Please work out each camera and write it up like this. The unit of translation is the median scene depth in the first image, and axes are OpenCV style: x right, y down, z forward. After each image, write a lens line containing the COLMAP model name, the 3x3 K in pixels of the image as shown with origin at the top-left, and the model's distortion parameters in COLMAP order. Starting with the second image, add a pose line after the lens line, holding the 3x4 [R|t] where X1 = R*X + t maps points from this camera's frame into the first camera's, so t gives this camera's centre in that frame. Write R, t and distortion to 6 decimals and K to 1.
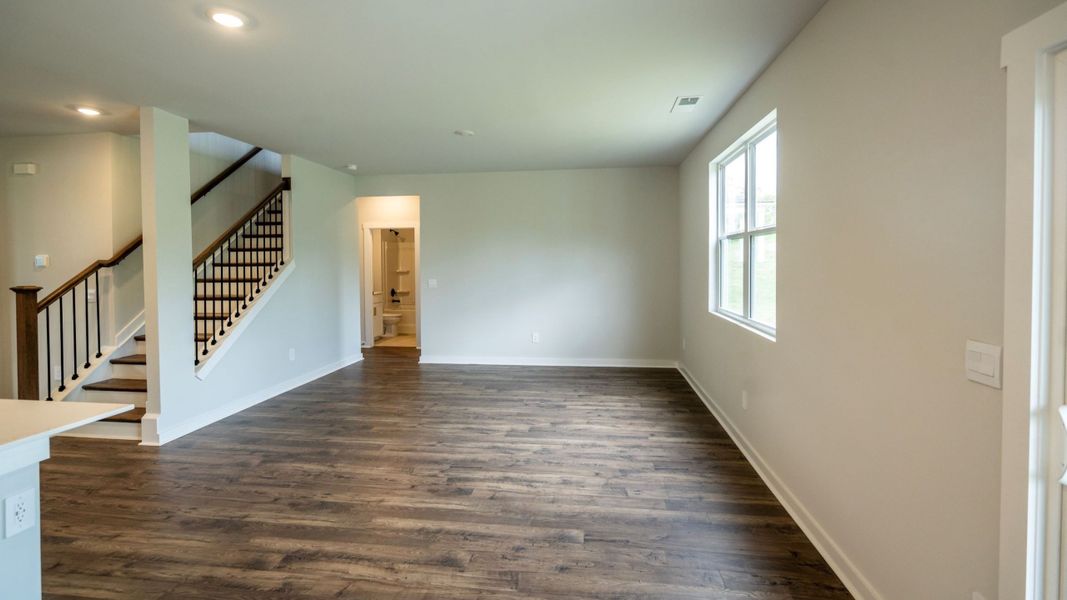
lens RADIAL K [[480.0, 0, 531.6], [0, 480.0, 274.7], [0, 0, 1]] dist [-0.001619, 0.000176]
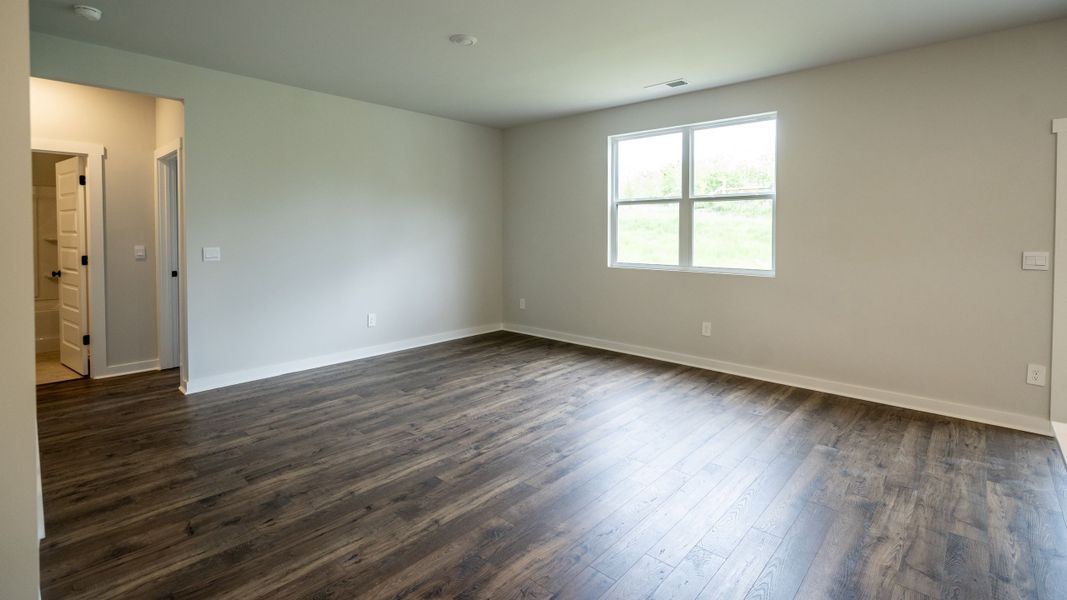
lens RADIAL K [[480.6, 0, 555.7], [0, 480.6, 243.3], [0, 0, 1]] dist [-0.003680, -0.000252]
pose [[0.579415, -0.017489, 0.814845, -0.743935], [0.019762, 0.999777, 0.007406, 0.014042], [-0.814793, 0.011812, 0.579632, 0.516213]]
